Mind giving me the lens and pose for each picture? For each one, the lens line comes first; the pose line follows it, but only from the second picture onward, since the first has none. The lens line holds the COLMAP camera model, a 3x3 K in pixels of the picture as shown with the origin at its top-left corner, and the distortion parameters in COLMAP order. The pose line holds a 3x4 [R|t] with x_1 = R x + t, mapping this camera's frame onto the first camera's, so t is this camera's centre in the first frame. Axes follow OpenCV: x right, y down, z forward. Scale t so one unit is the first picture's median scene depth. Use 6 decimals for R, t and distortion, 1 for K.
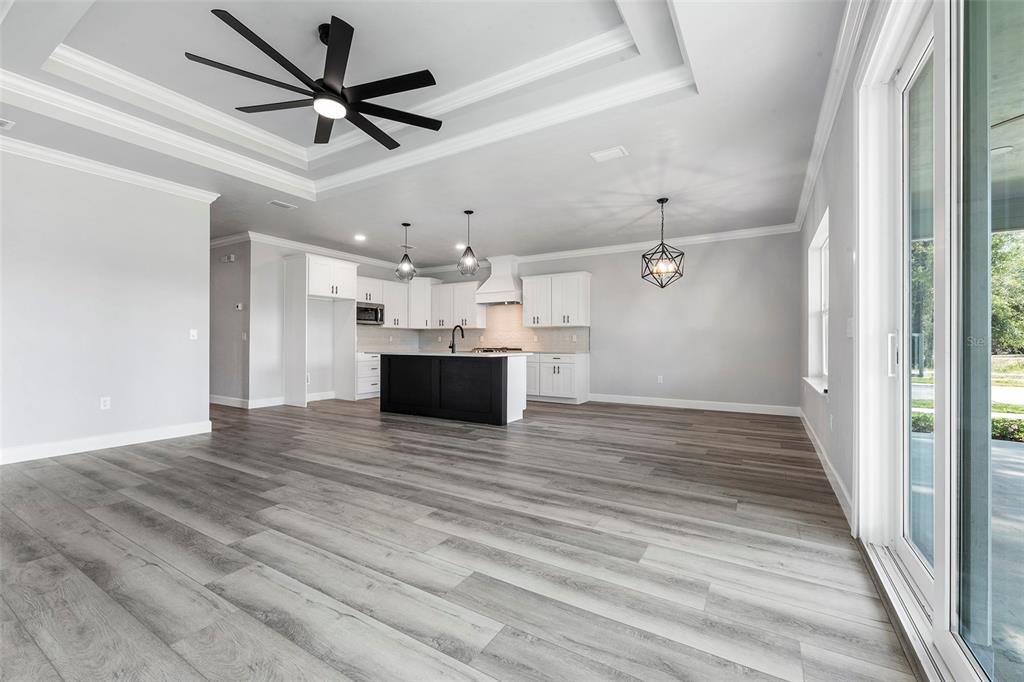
lens RADIAL K [[419.2, 0, 512.5], [0, 419.2, 342.5], [0, 0, 1]] dist [-0.000154, -0.000346]
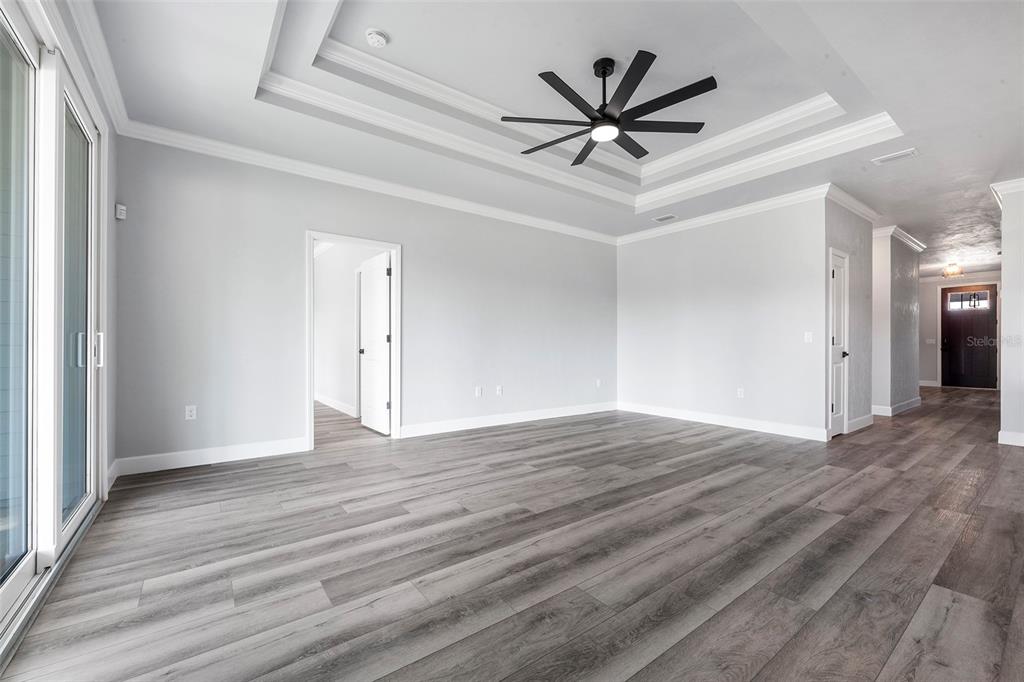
lens RADIAL K [[419.2, 0, 511.4], [0, 419.2, 343.6], [0, 0, 1]] dist [-0.000154, -0.000346]
pose [[-0.376824, -0.006984, -0.926258, 0.731351], [-0.002264, 0.999976, -0.006619, 0.005883], [0.926282, -0.000397, -0.376831, 1.271563]]
